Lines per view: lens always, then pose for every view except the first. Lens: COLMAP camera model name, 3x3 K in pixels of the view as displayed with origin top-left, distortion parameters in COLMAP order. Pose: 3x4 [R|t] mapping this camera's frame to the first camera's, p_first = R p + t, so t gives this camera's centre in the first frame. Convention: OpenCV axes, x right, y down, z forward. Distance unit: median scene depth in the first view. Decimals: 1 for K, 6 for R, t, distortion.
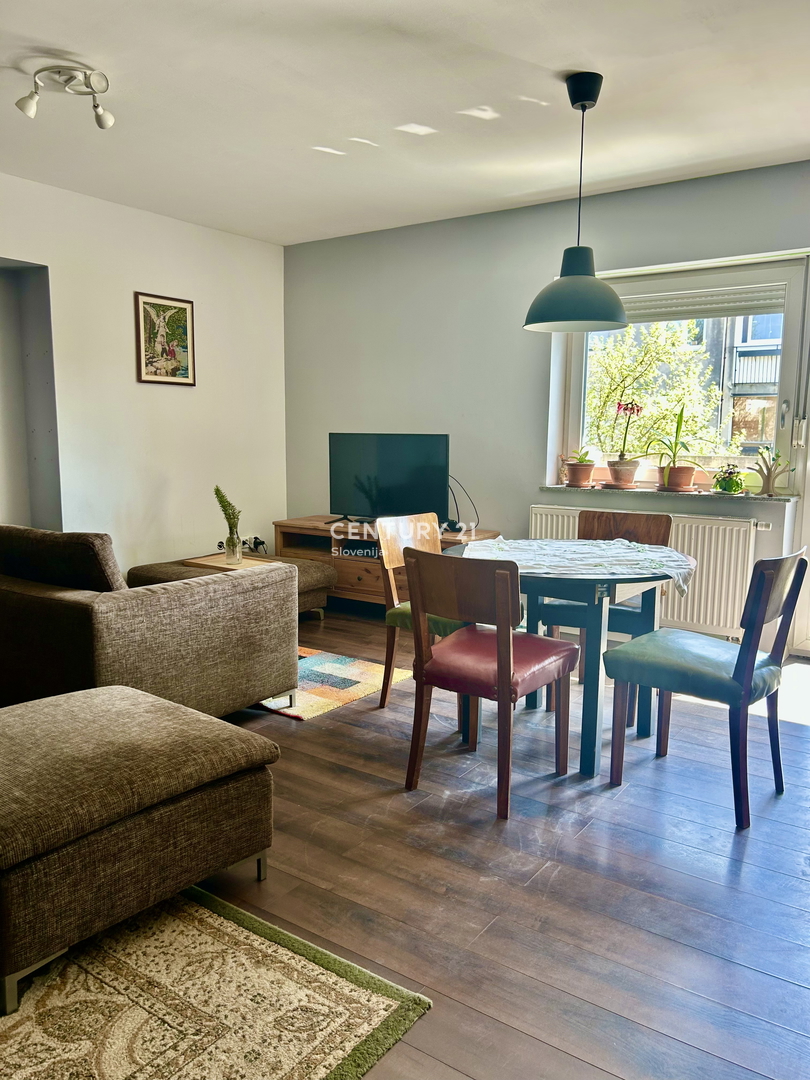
lens RADIAL K [[816.3, 0, 404.2], [0, 816.3, 544.8], [0, 0, 1]] dist [0.046927, -0.047073]
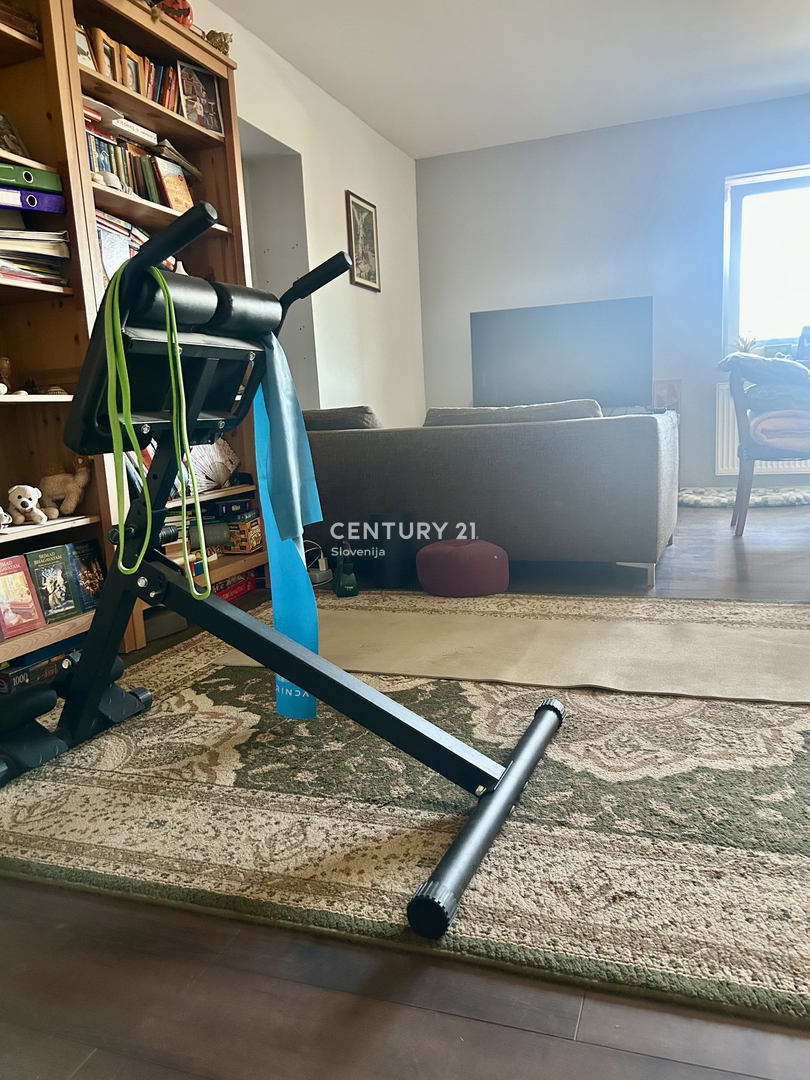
lens RADIAL K [[816.3, 0, 409.9], [0, 816.3, 550.8], [0, 0, 1]] dist [0.046927, -0.047073]
pose [[0.959927, -0.110826, 0.257405, -0.560055], [0.105483, 0.993822, 0.034517, 0.101255], [-0.259640, -0.005982, 0.965687, 0.011918]]
